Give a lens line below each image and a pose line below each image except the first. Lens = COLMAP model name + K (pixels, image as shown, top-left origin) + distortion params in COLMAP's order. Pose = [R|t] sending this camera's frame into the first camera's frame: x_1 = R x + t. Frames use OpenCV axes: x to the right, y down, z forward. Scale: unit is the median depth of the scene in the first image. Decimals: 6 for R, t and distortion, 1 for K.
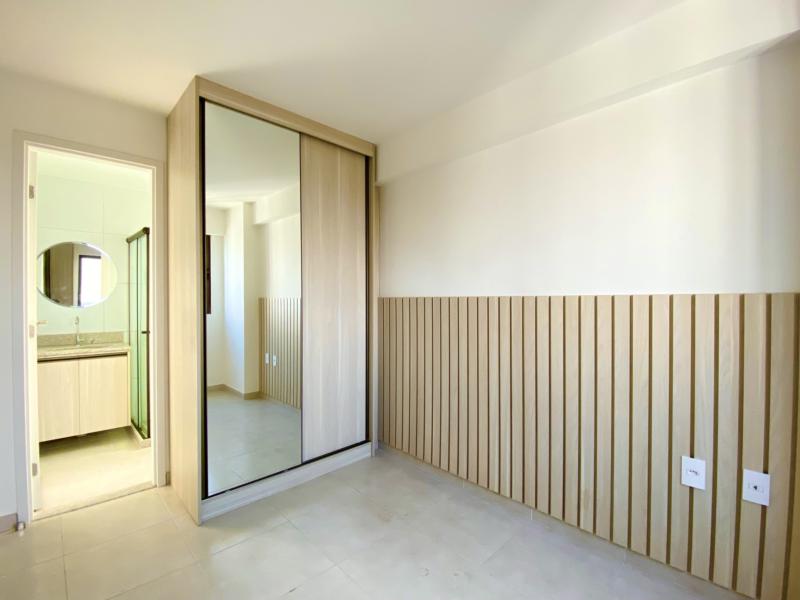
lens RADIAL K [[351.4, 0, 402.1], [0, 351.4, 304.7], [0, 0, 1]] dist [0.000070, -0.000008]
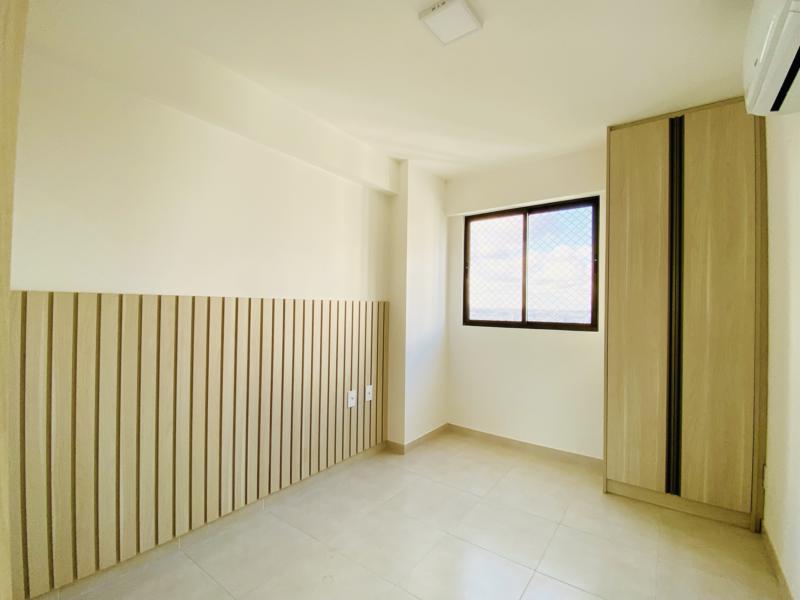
lens RADIAL K [[351.4, 0, 401.7], [0, 351.4, 300.8], [0, 0, 1]] dist [0.000070, -0.000008]
pose [[-0.143823, 0.010432, 0.989548, -0.650470], [-0.007799, 0.999901, -0.011675, -0.006162], [-0.989573, -0.009397, -0.143727, 0.647732]]
